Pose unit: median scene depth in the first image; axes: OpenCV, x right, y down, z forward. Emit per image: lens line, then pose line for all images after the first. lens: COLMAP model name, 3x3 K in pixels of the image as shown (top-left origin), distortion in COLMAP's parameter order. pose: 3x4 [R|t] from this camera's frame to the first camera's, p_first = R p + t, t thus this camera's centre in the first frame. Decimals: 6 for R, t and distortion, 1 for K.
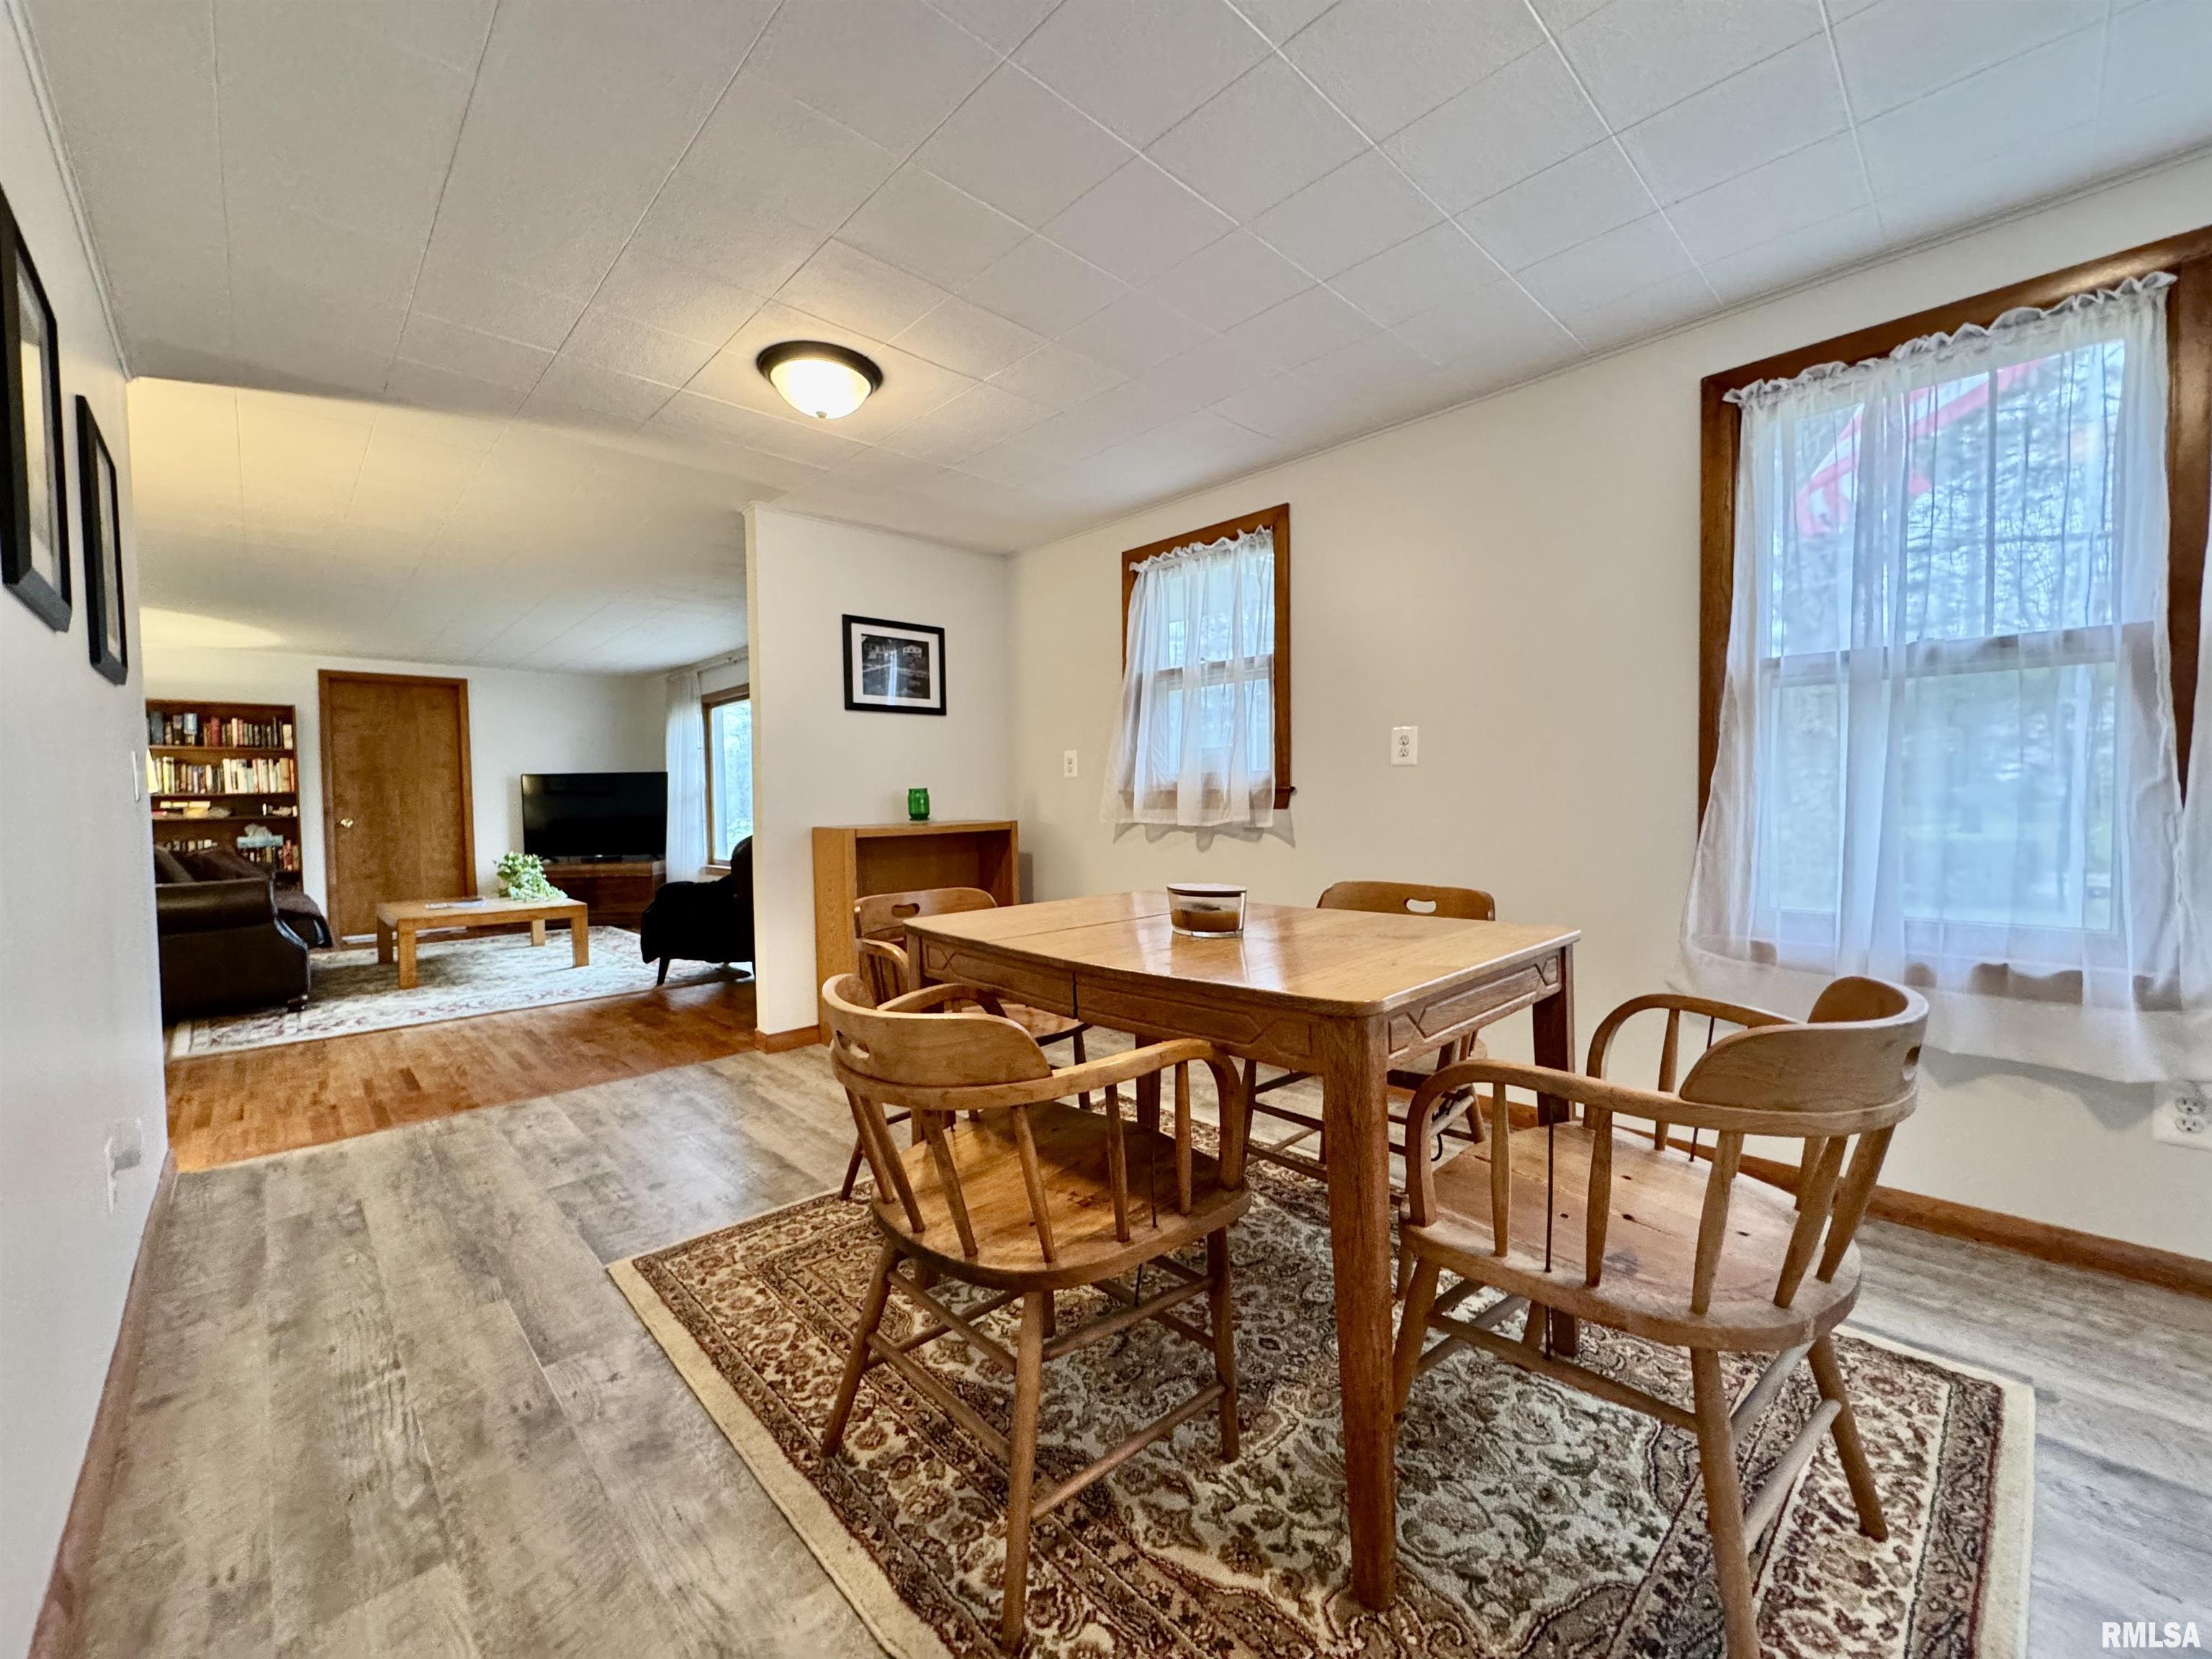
lens RADIAL K [[905.3, 0, 1117.2], [0, 905.3, 823.8], [0, 0, 1]] dist [0.002460, -0.001111]
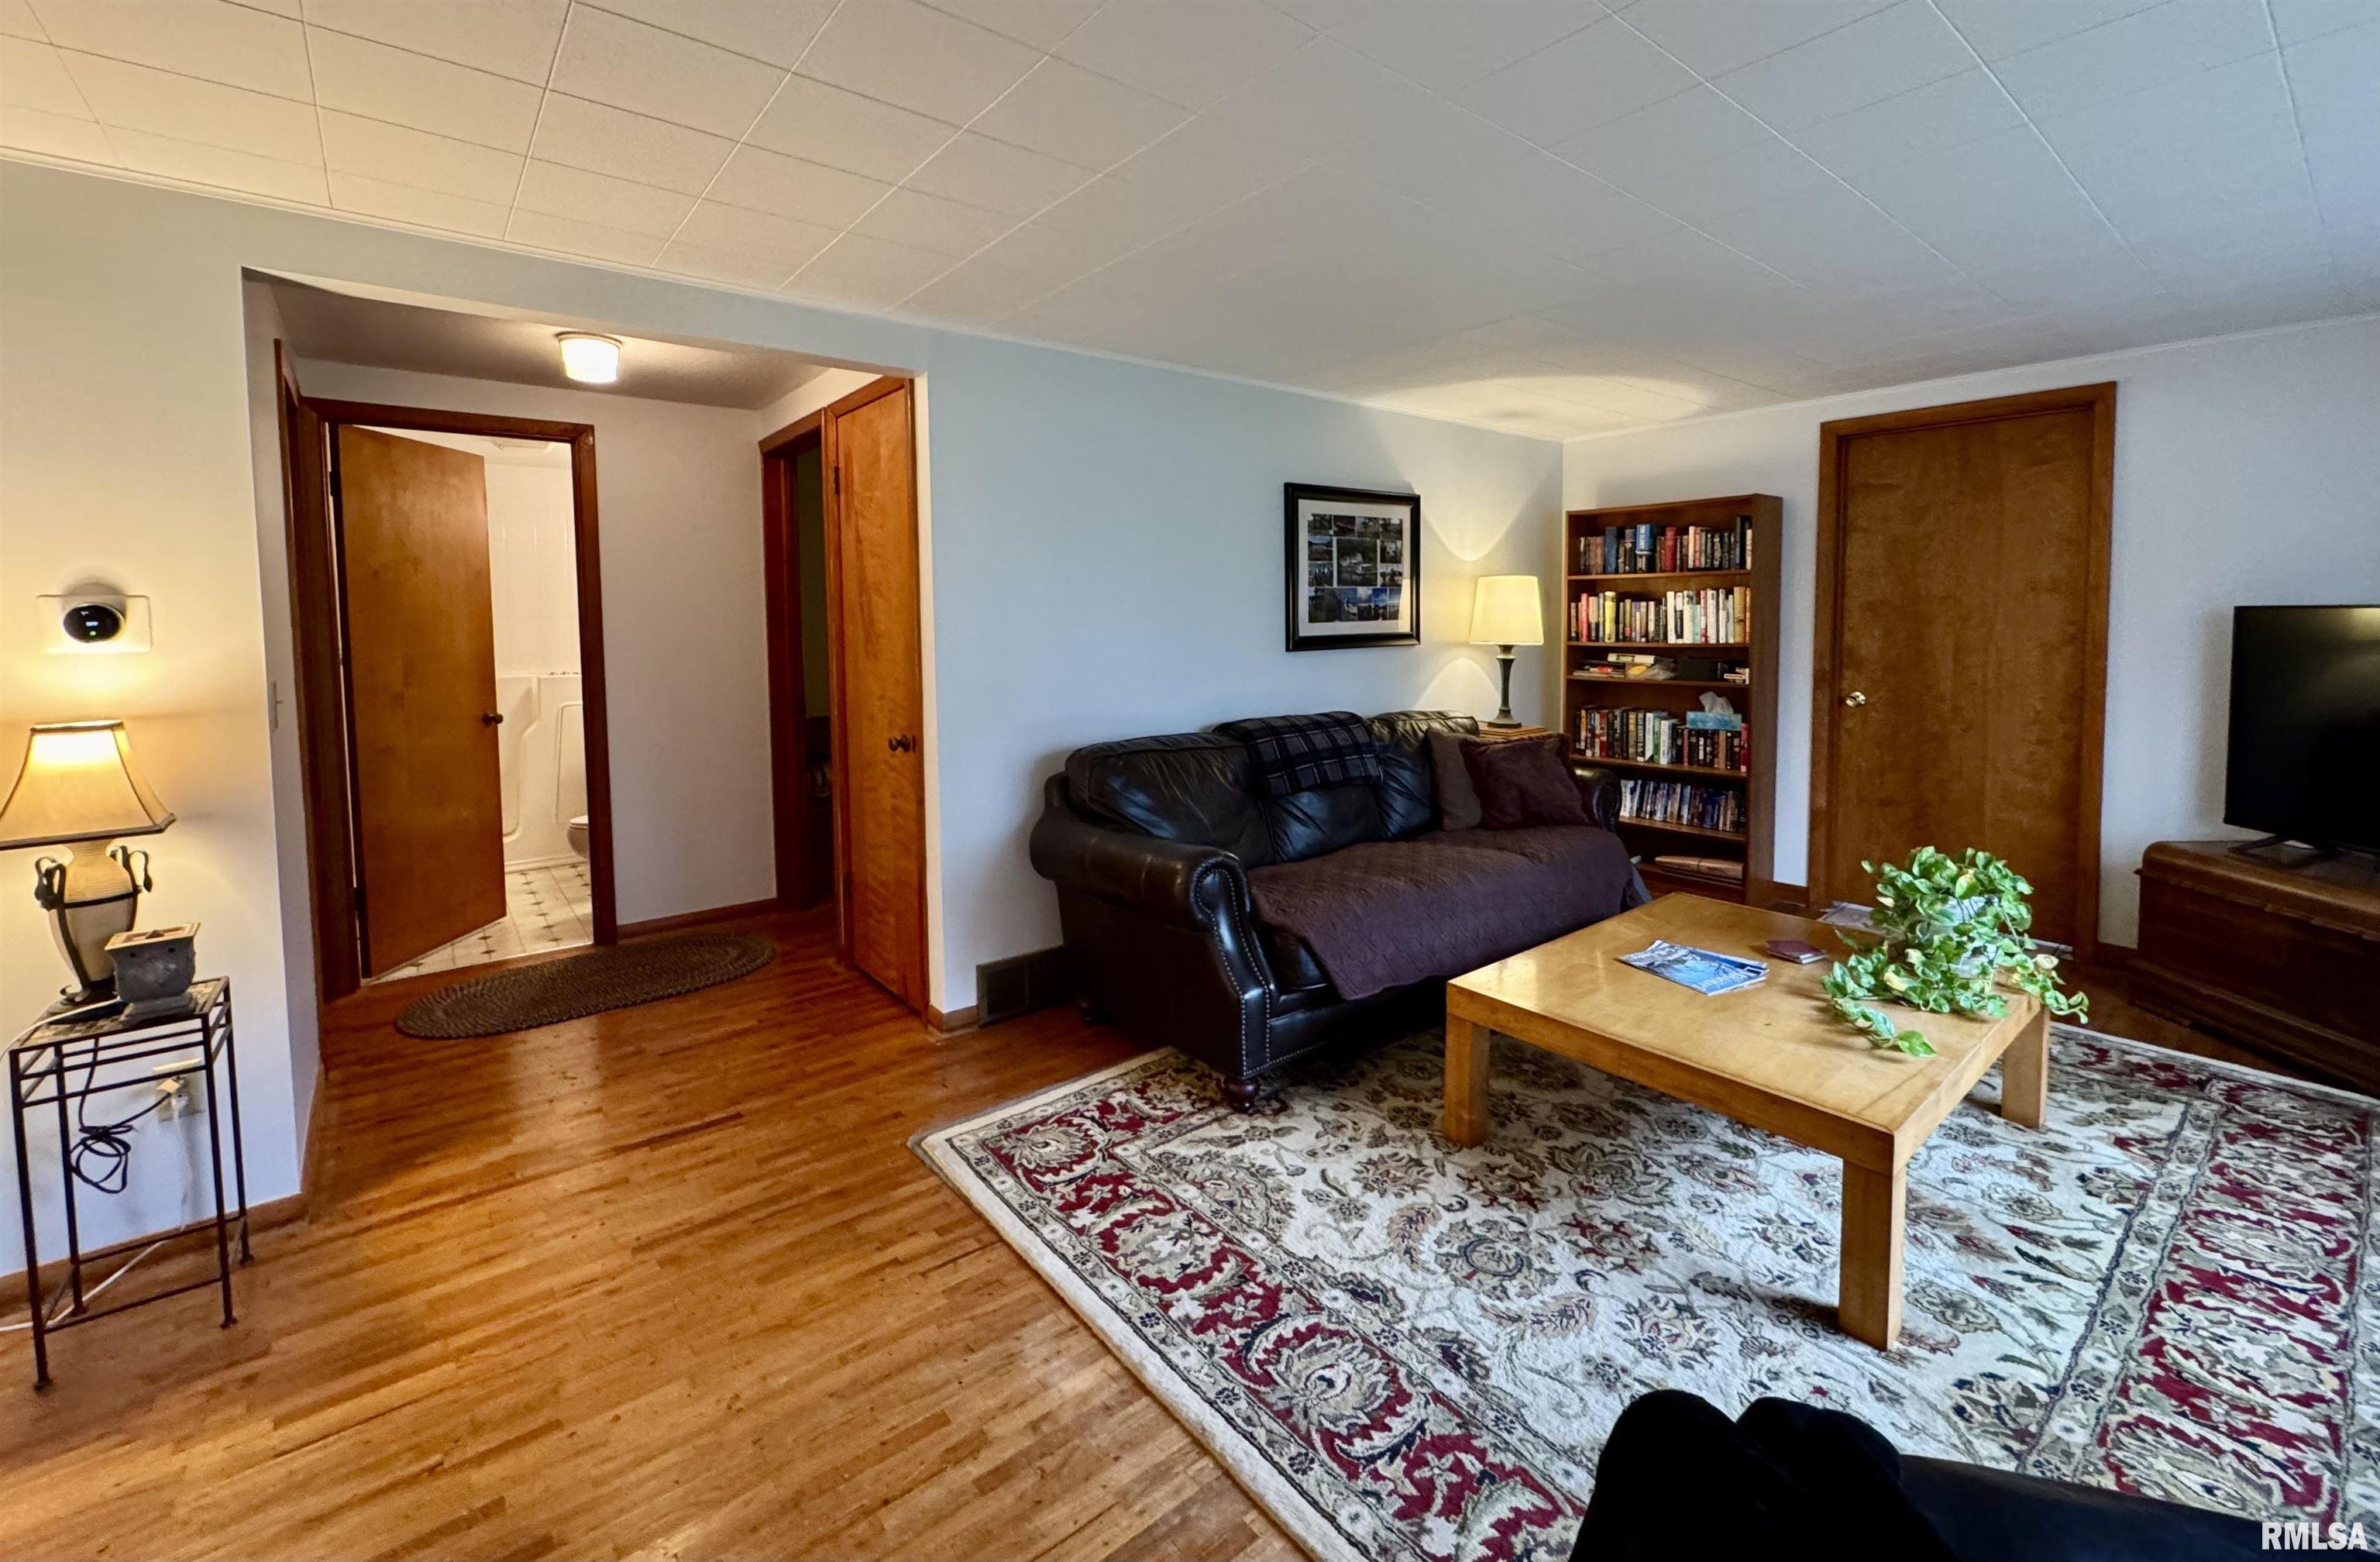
lens RADIAL K [[990.7, 0, 1188.2], [0, 990.7, 670.6], [0, 0, 1]] dist [-0.003137, 0.001143]
pose [[-0.091607, 0.076080, -0.992885, -1.175013], [-0.013110, 0.996899, 0.077597, -0.307591], [0.995709, 0.020125, -0.090325, 3.424541]]
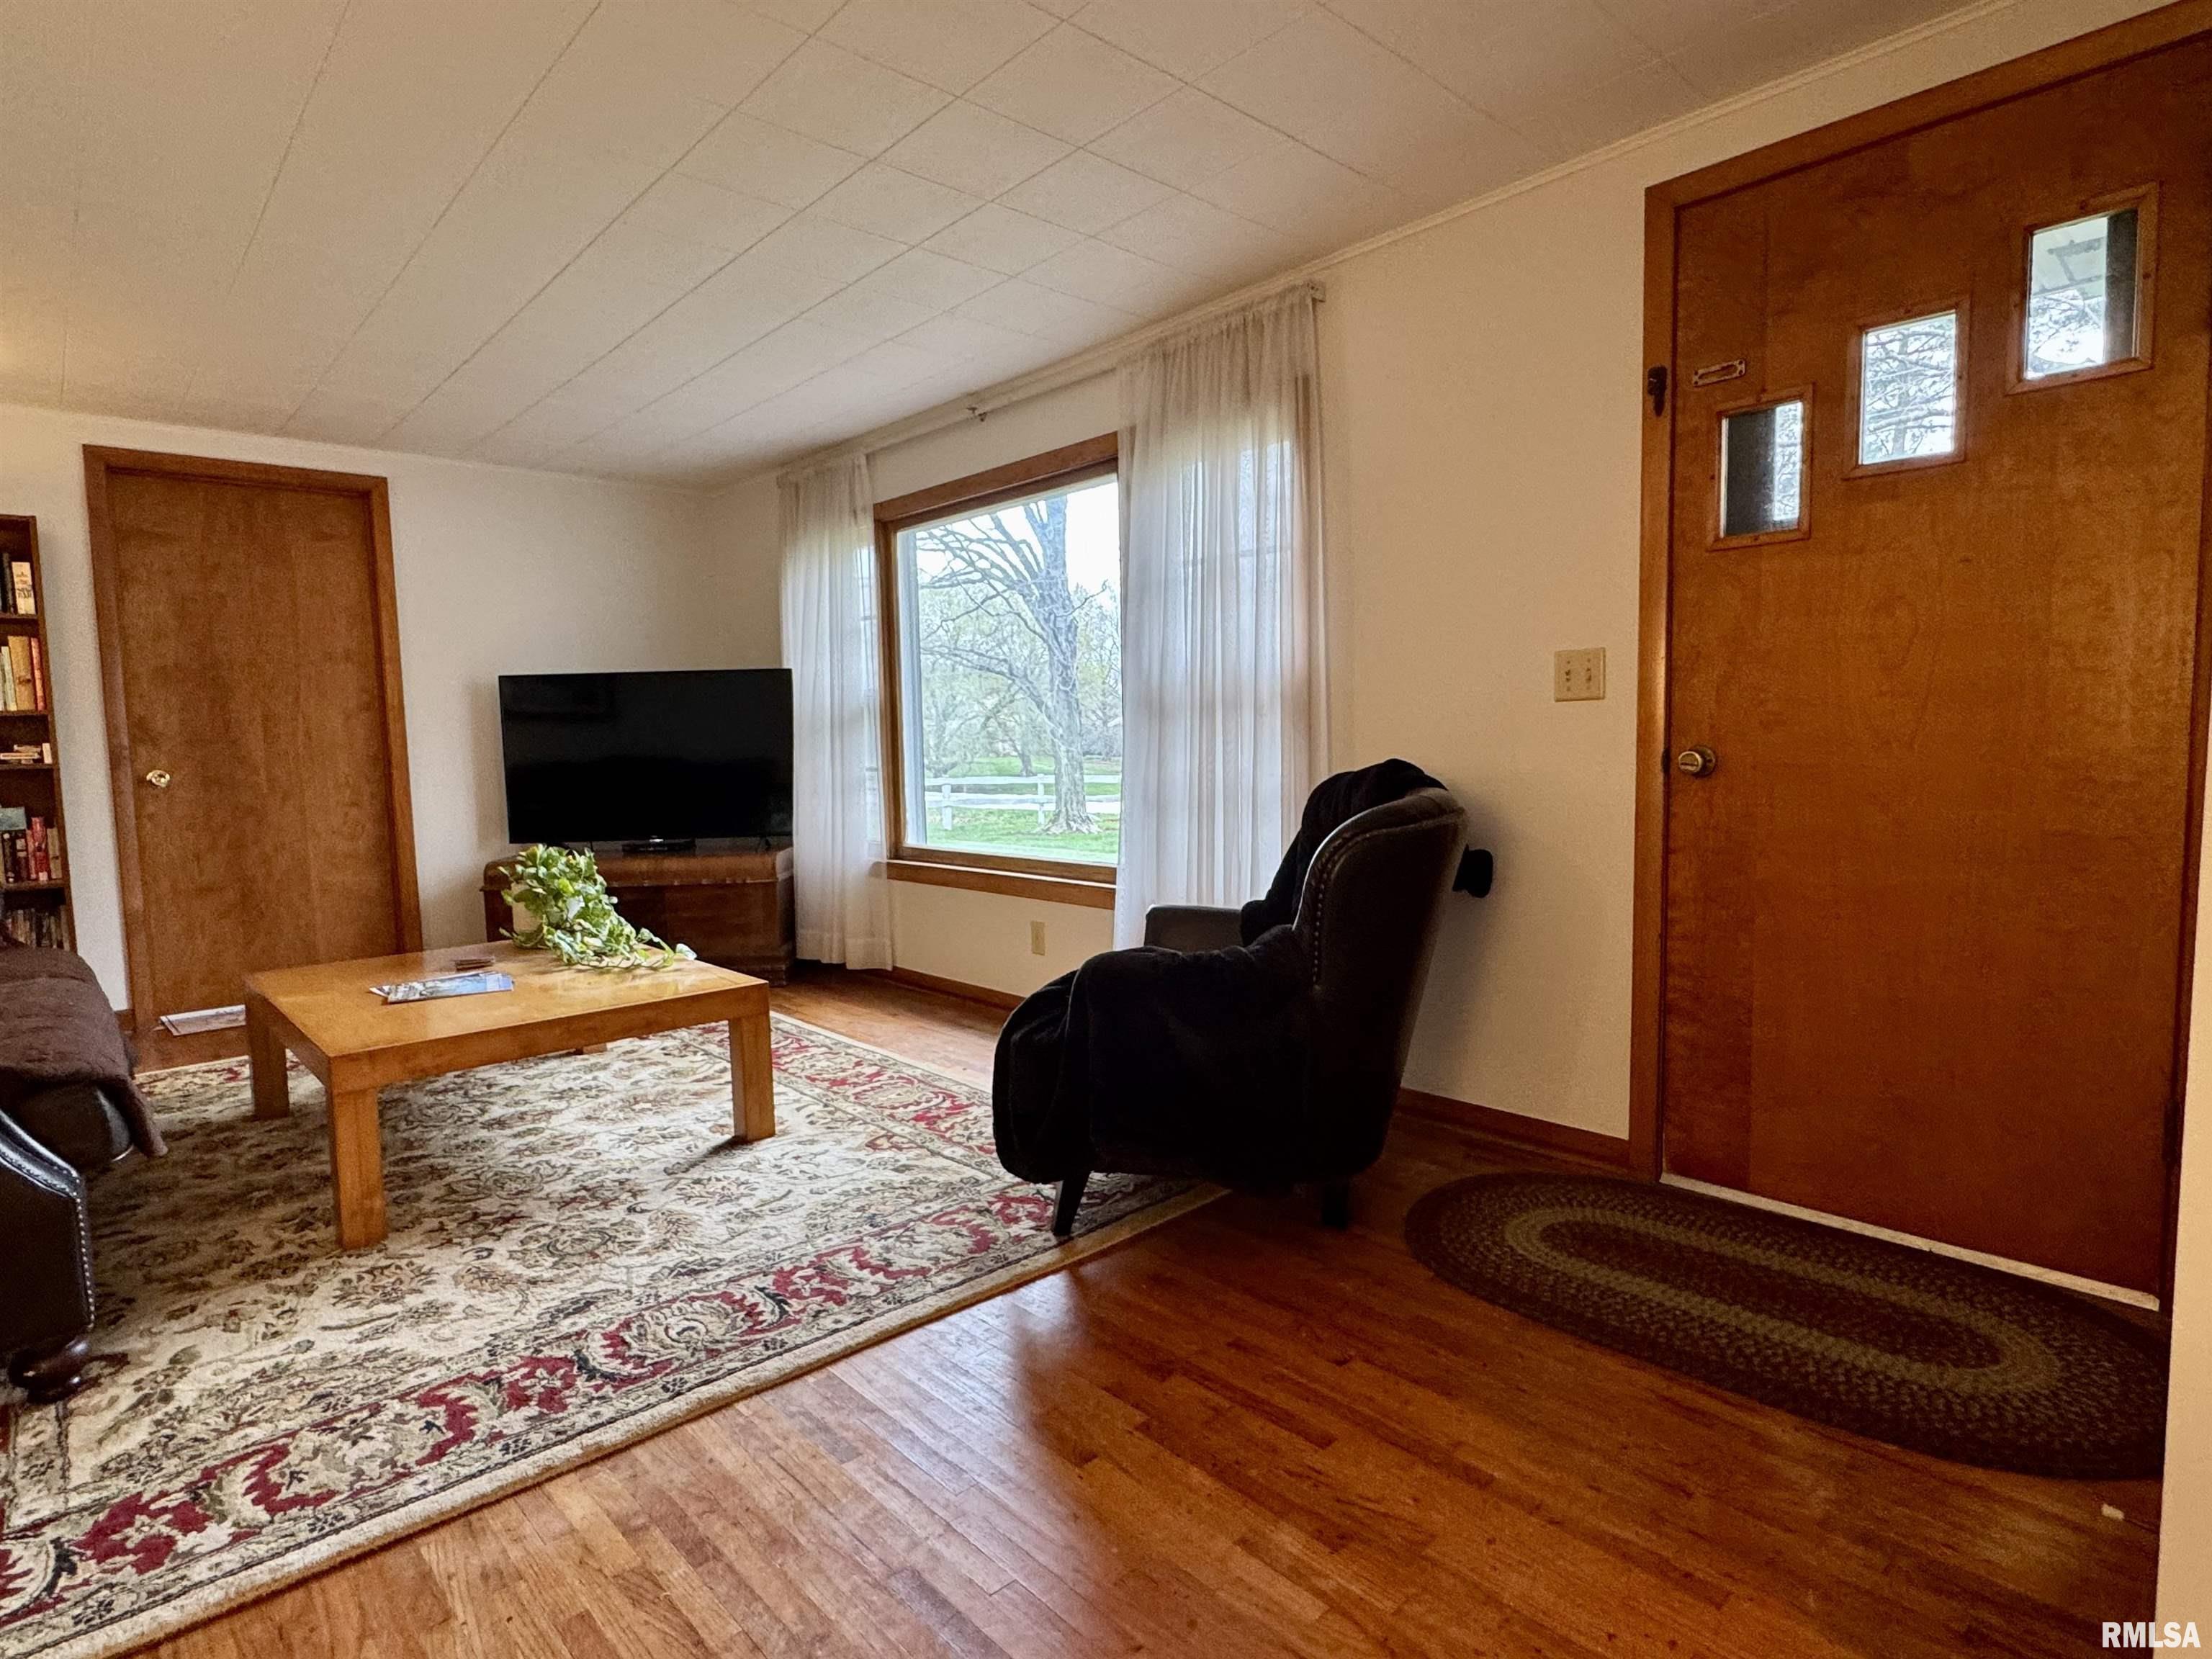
lens RADIAL K [[1182.5, 0, 1094.3], [0, 1182.5, 828.0], [0, 0, 1]] dist [0.007254, -0.002261]
pose [[0.999574, -0.004927, -0.028781, -1.803140], [0.006476, 0.998522, 0.053957, -0.026908], [0.028473, -0.054120, 0.998128, 2.065093]]
